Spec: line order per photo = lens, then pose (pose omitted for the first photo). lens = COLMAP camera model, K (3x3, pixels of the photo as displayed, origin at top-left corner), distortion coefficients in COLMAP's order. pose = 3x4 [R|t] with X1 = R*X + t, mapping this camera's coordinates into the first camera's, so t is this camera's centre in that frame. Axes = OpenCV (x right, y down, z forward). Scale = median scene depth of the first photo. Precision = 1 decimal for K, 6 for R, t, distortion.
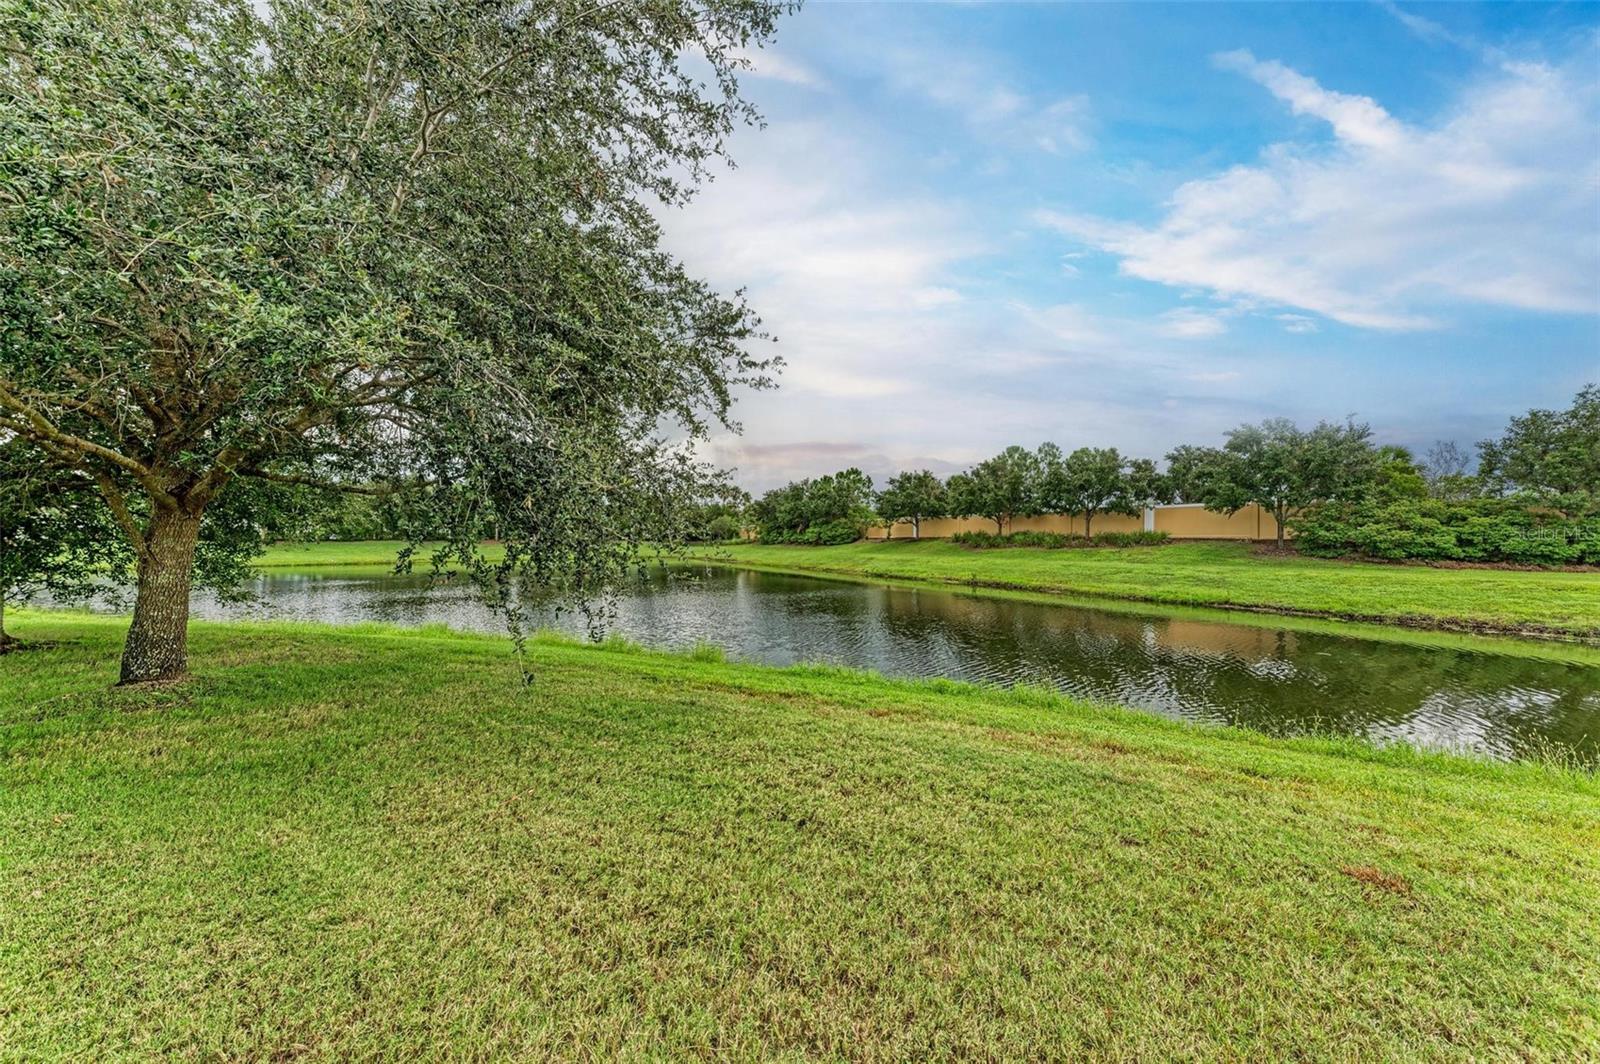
lens RADIAL K [[549.7, 0, 821.9], [0, 549.7, 570.1], [0, 0, 1]] dist [0.016152, -0.000827]
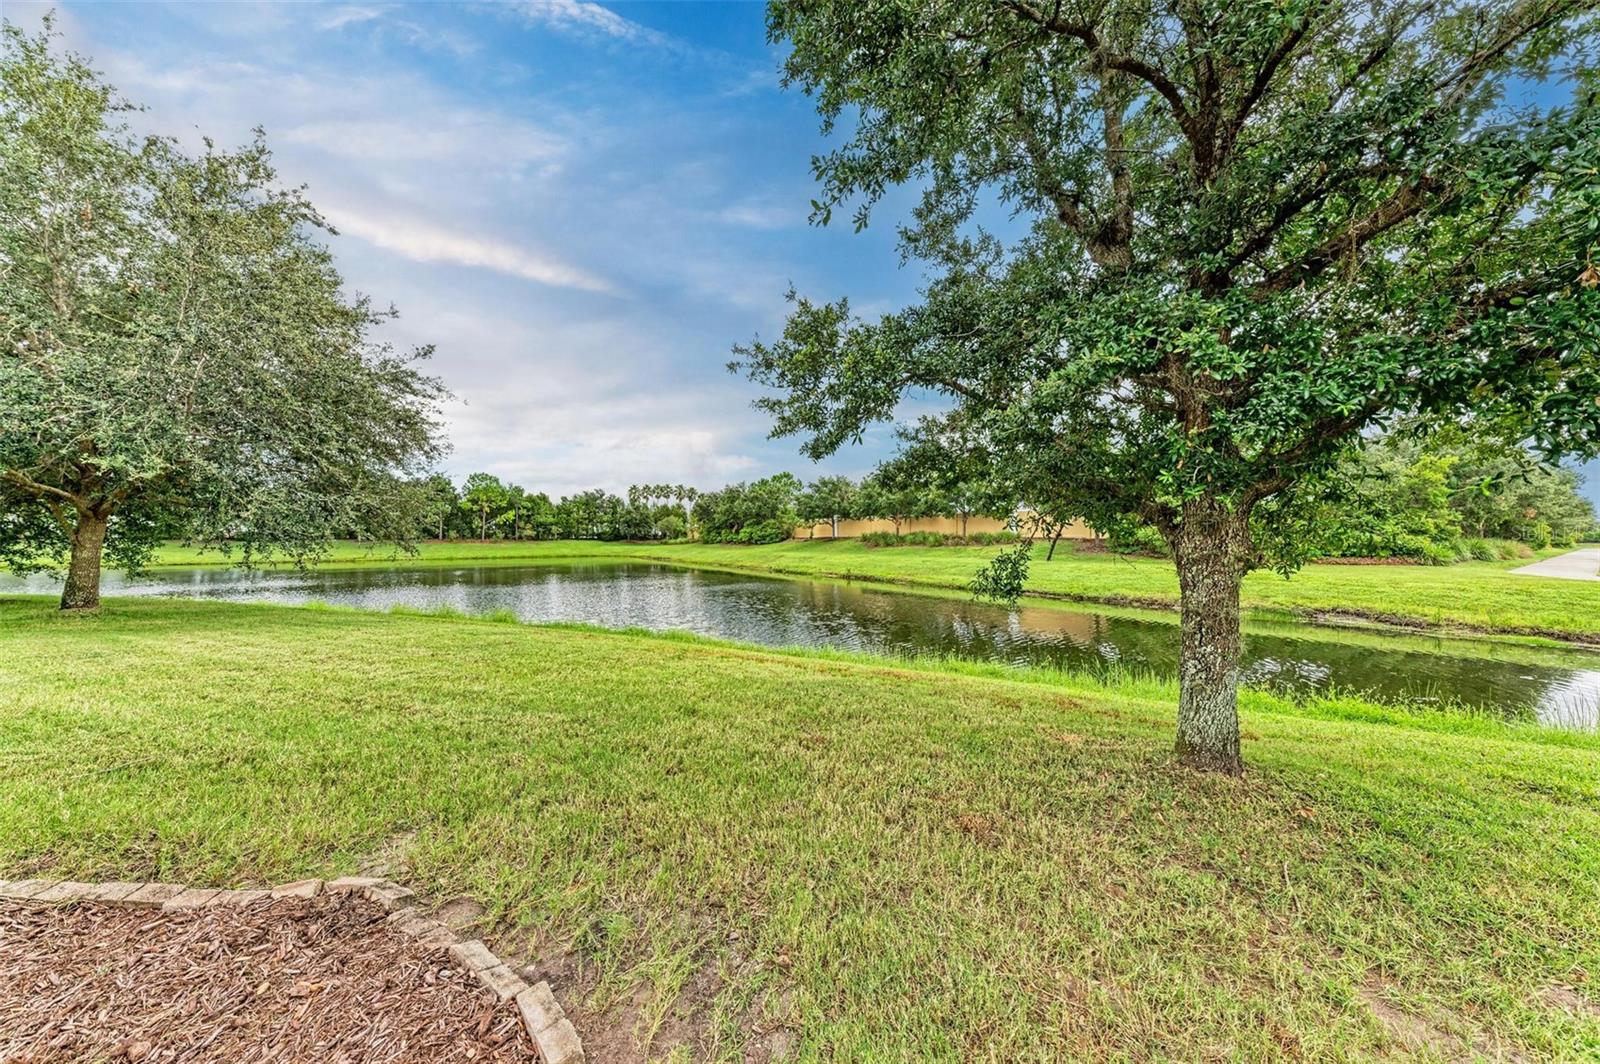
lens RADIAL K [[549.7, 0, 815.1], [0, 549.7, 568.2], [0, 0, 1]] dist [0.016152, -0.000827]
pose [[0.999227, -0.002044, 0.039248, 0.101383], [0.002207, 0.999989, -0.004101, 0.006417], [-0.039239, 0.004184, 0.999221, -0.083223]]
